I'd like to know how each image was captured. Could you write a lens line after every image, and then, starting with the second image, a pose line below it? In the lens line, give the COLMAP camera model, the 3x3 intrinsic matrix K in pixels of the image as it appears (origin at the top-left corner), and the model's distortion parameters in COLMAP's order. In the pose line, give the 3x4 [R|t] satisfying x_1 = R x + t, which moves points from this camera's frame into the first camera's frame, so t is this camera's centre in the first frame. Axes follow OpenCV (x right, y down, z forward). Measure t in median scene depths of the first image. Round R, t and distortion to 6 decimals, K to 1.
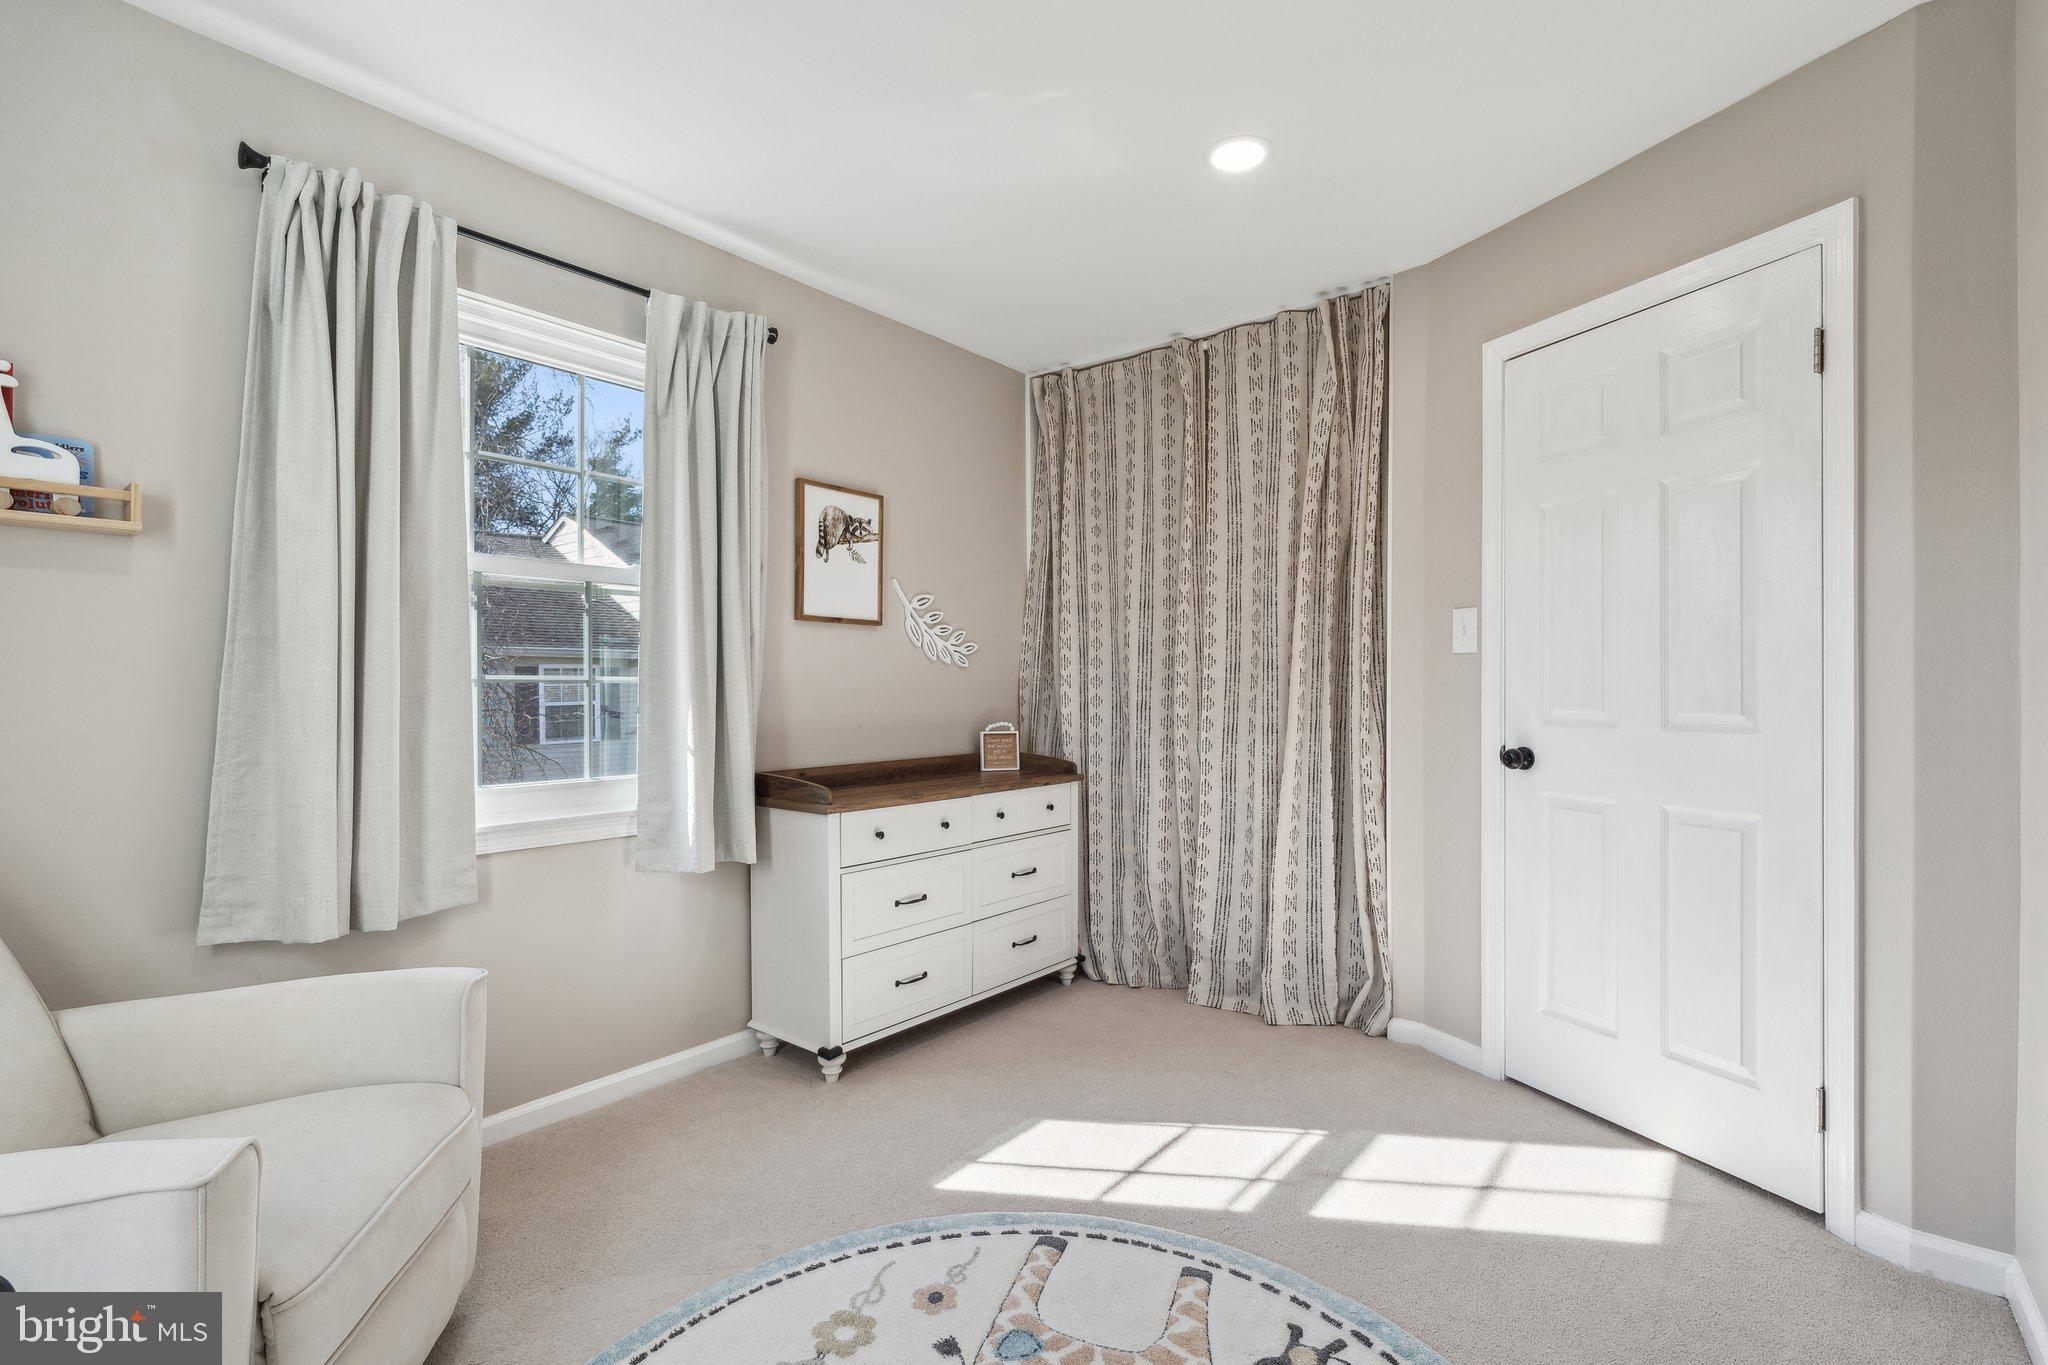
lens RADIAL K [[932.7, 0, 1023.6], [0, 932.7, 681.9], [0, 0, 1]] dist [-0.007362, 0.001033]
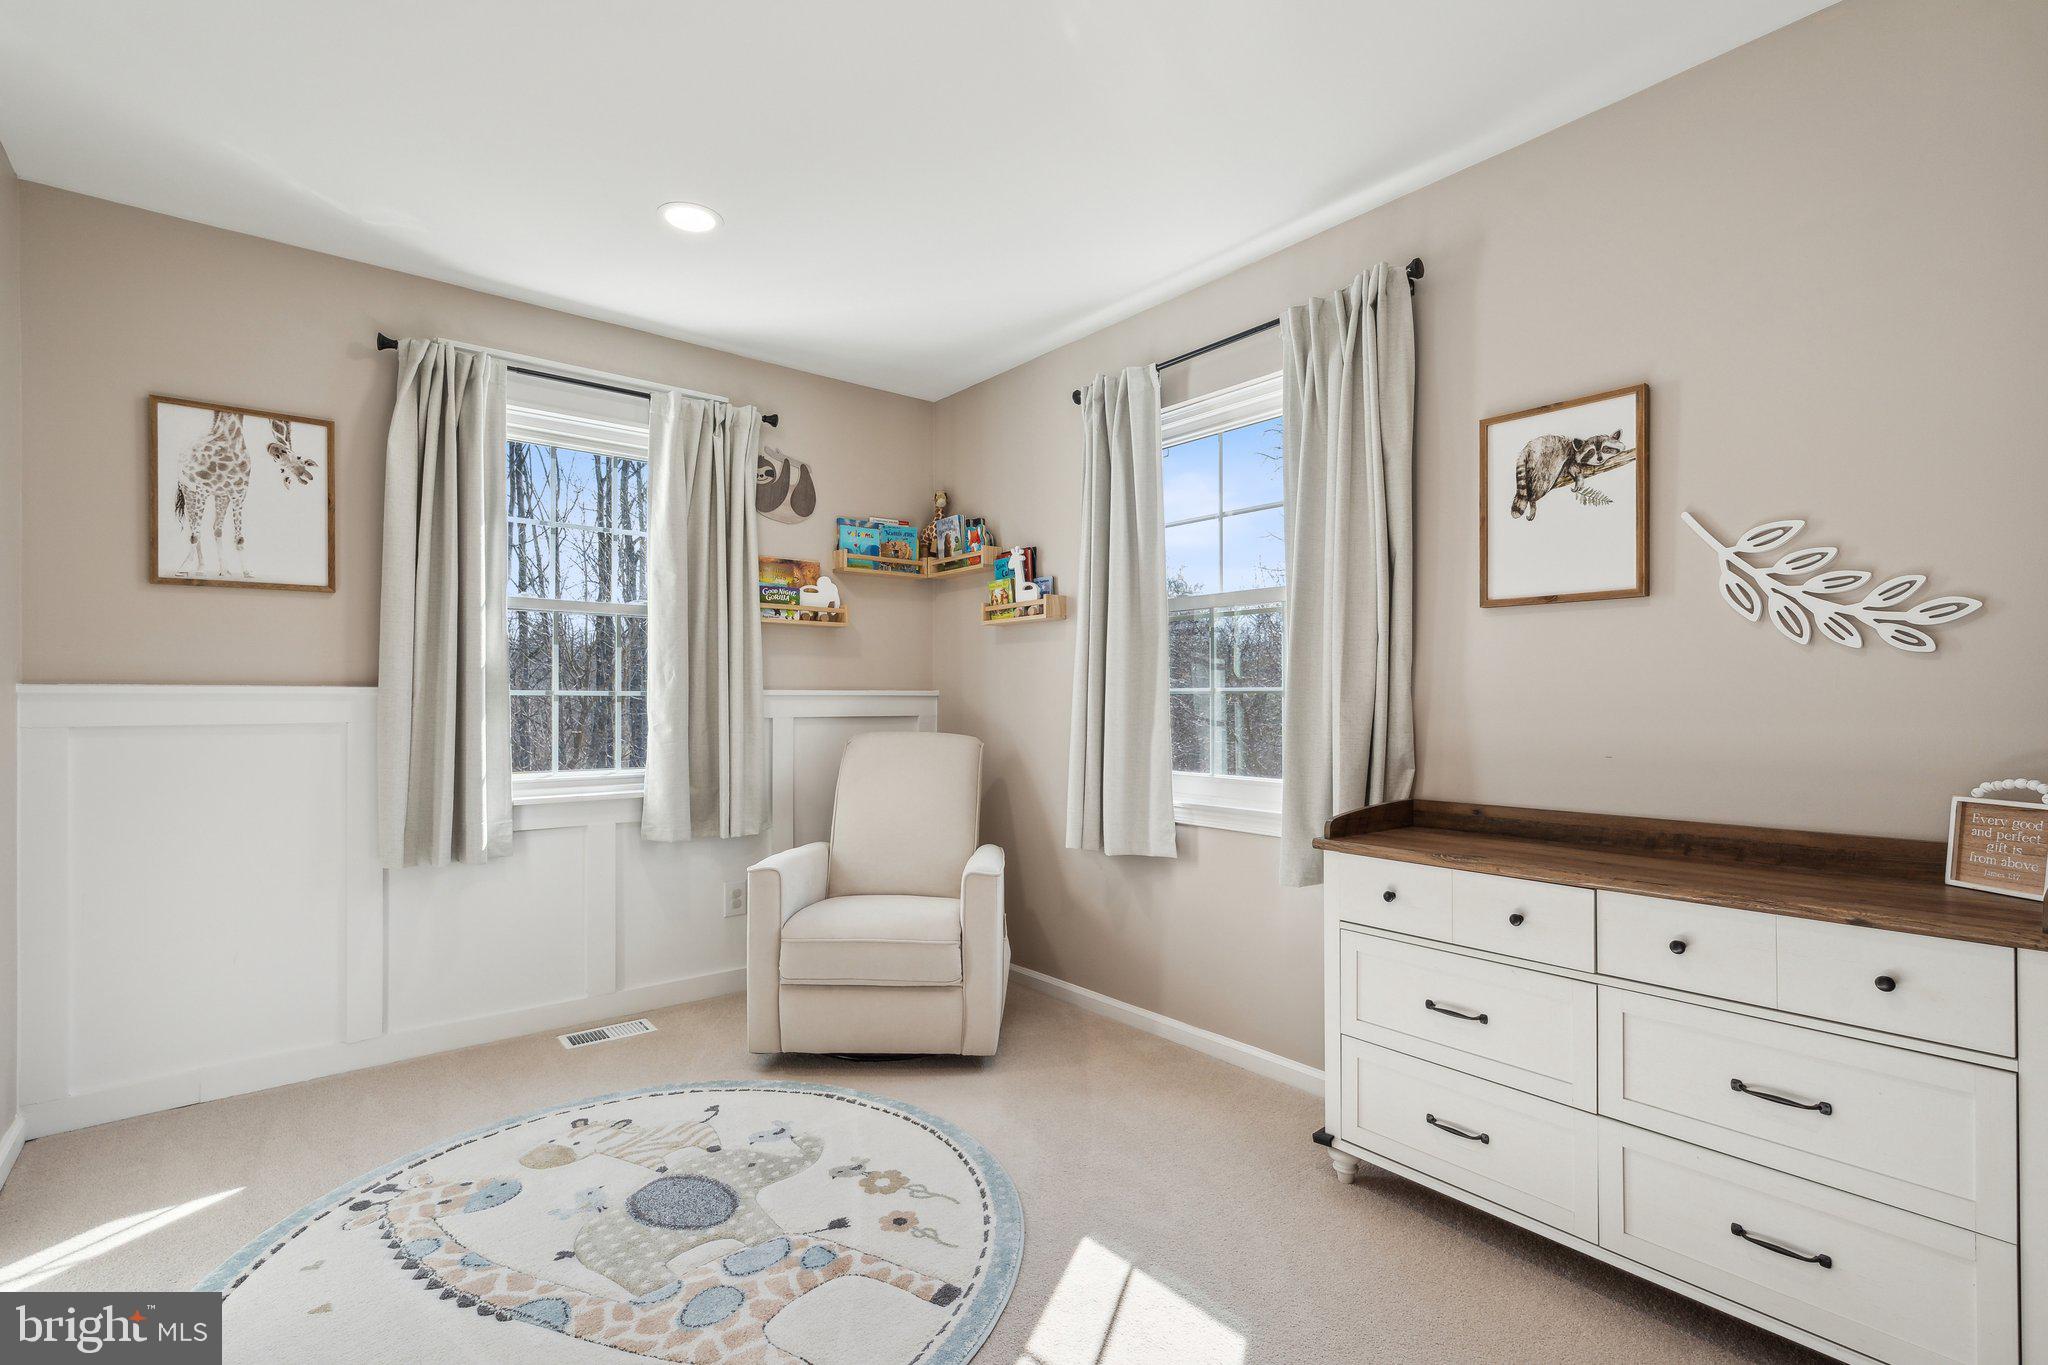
lens RADIAL K [[932.7, 0, 1022.1], [0, 932.7, 693.6], [0, 0, 1]] dist [-0.007362, 0.001033]
pose [[-0.211183, -0.010883, -0.977386, 0.556732], [0.000884, 0.999935, -0.011325, 0.010922], [0.977446, -0.003256, -0.211160, 0.768057]]
